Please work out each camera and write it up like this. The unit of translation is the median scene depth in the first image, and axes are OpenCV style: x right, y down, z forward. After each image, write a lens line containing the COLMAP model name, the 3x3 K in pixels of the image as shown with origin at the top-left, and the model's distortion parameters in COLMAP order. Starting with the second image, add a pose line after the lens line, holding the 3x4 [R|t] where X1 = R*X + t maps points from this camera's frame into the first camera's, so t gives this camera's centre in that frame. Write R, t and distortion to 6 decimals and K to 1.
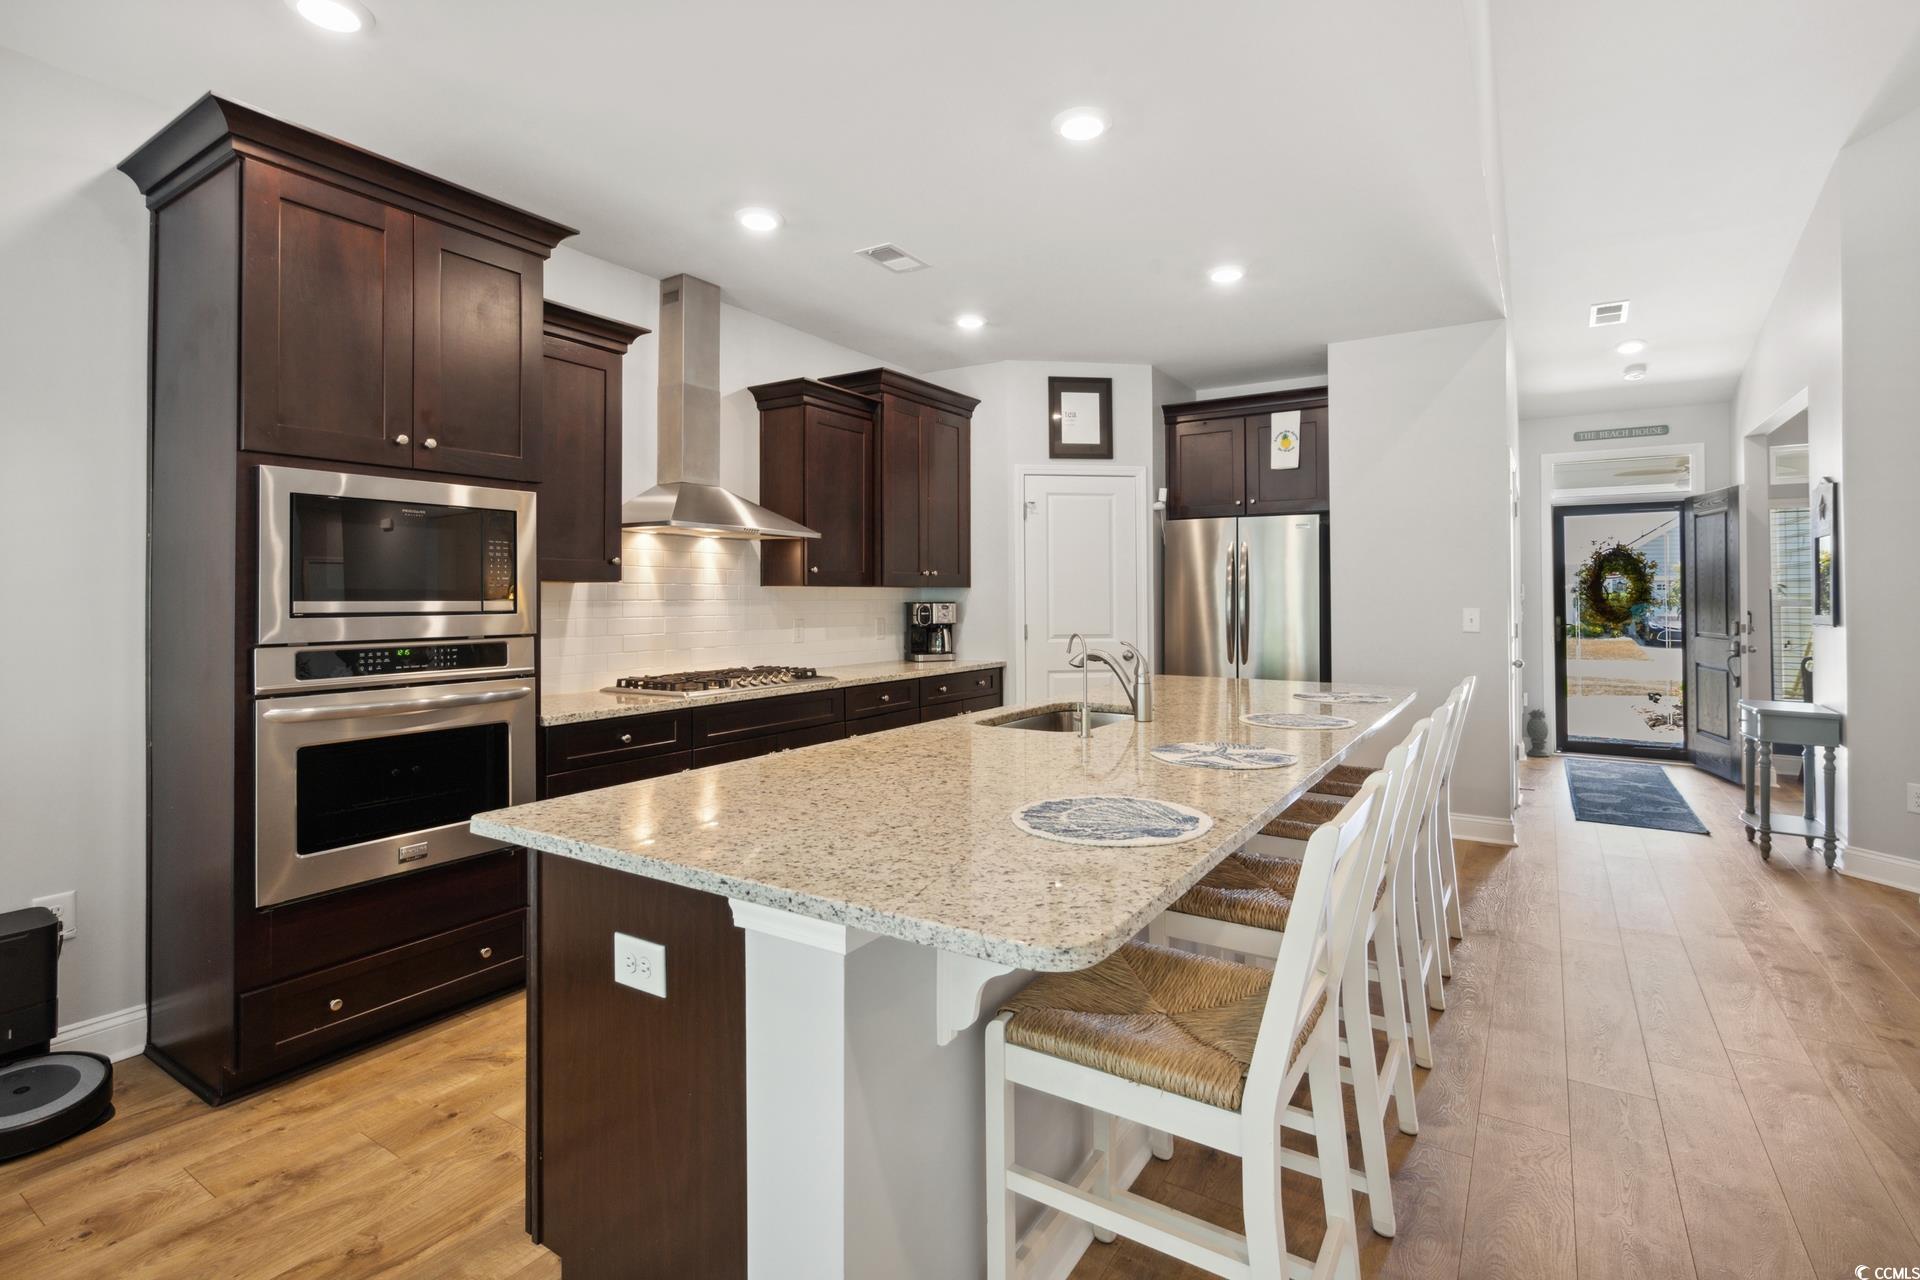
lens RADIAL K [[899.1, 0, 955.7], [0, 899.1, 583.8], [0, 0, 1]] dist [-0.000278, 0.000534]
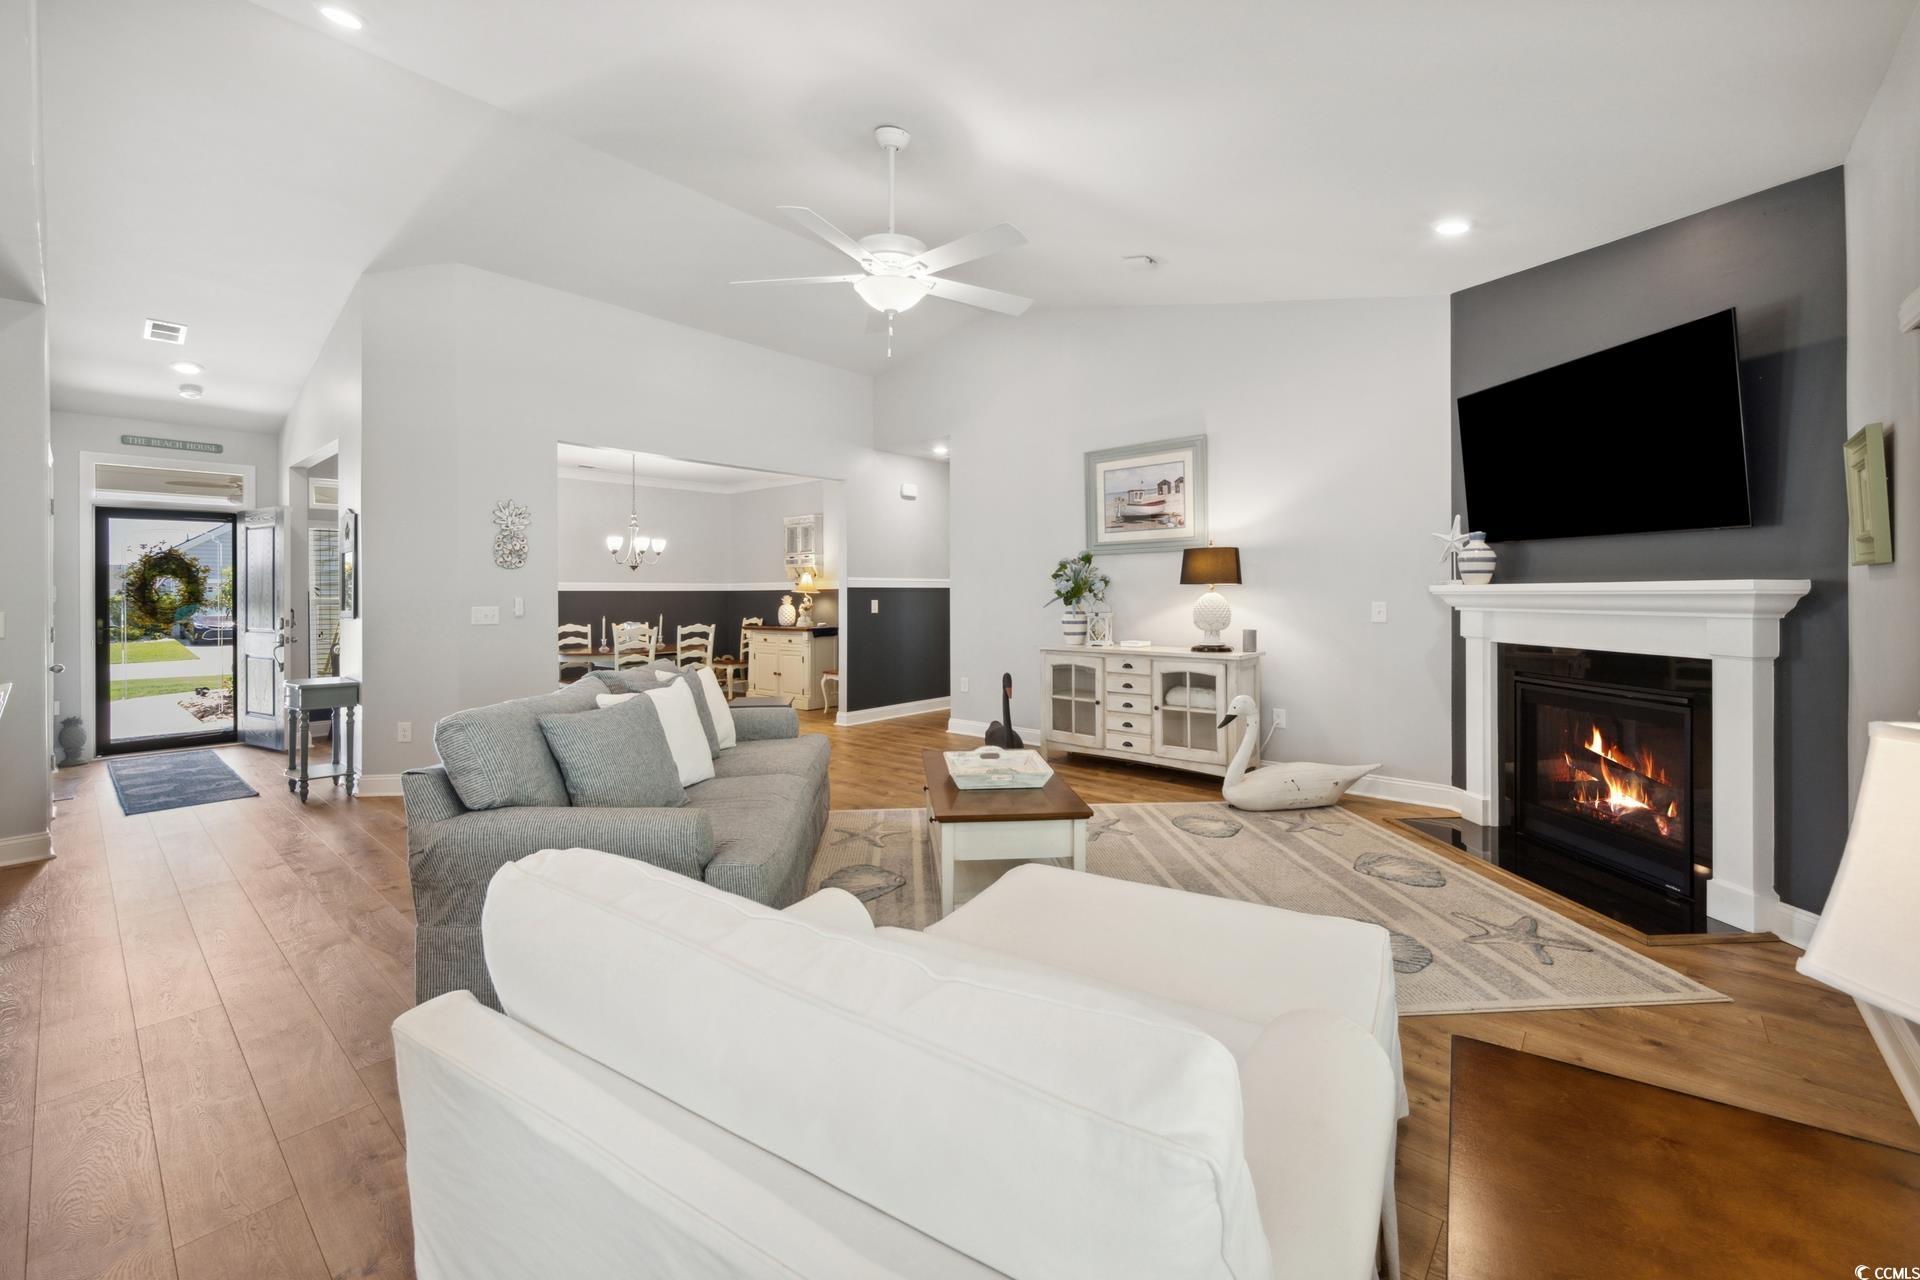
lens RADIAL K [[783.0, 0, 962.2], [0, 783.0, 588.5], [0, 0, 1]] dist [-0.000242, 0.000053]
pose [[0.135709, 0.005080, 0.990736, -0.064170], [-0.006821, 0.999968, -0.004193, 0.000141], [-0.990725, -0.006189, 0.135740, -0.064736]]
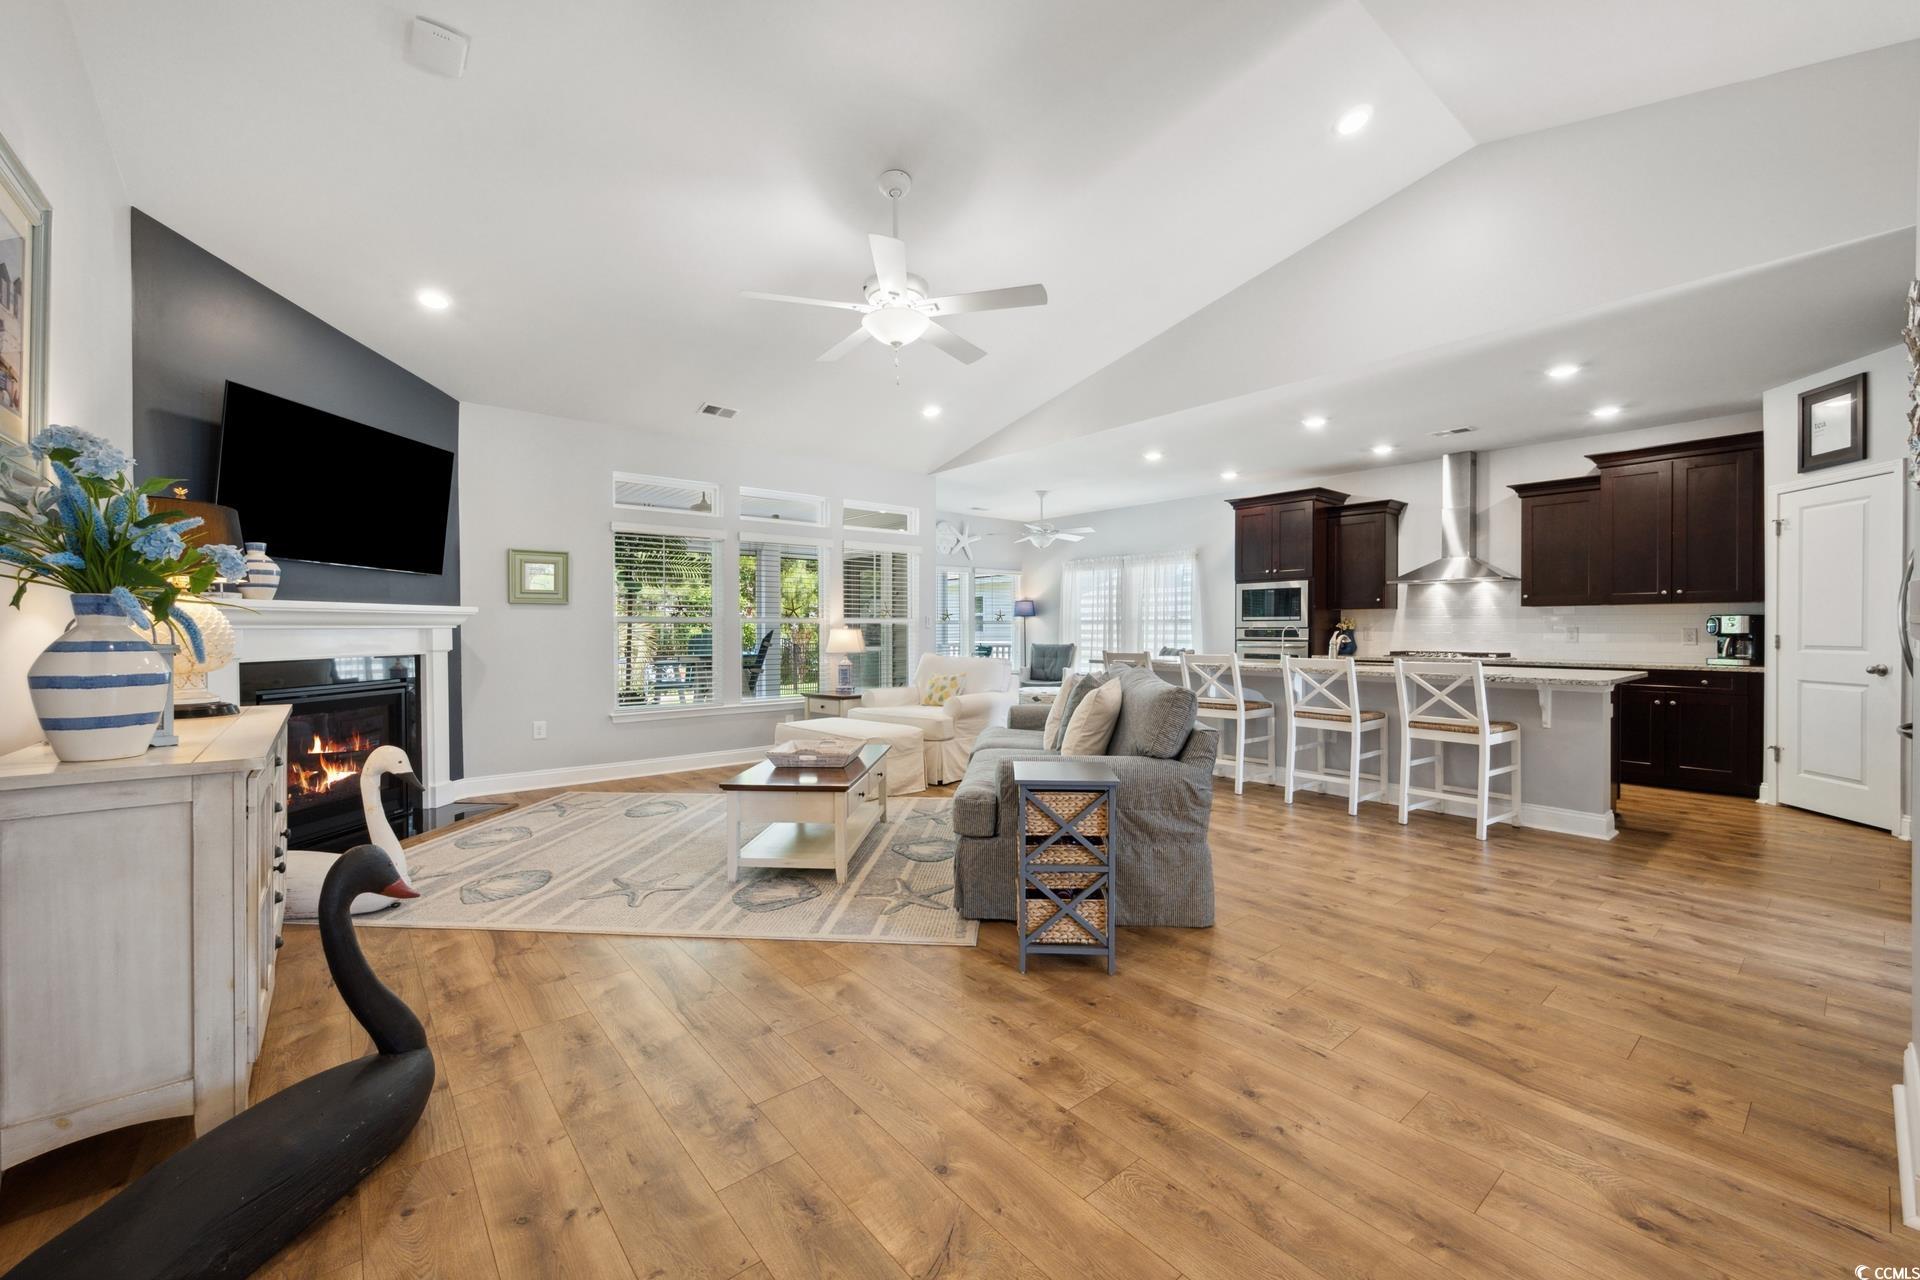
lens RADIAL K [[794.7, 0, 960.0], [0, 794.7, 640.0], [0, 0, 1]] dist [0.000330, 0.000098]
pose [[-0.307965, 0.012621, -0.951314, 1.256440], [0.014251, 0.999861, 0.008652, 0.029335], [0.951291, -0.010893, -0.308102, 0.360979]]
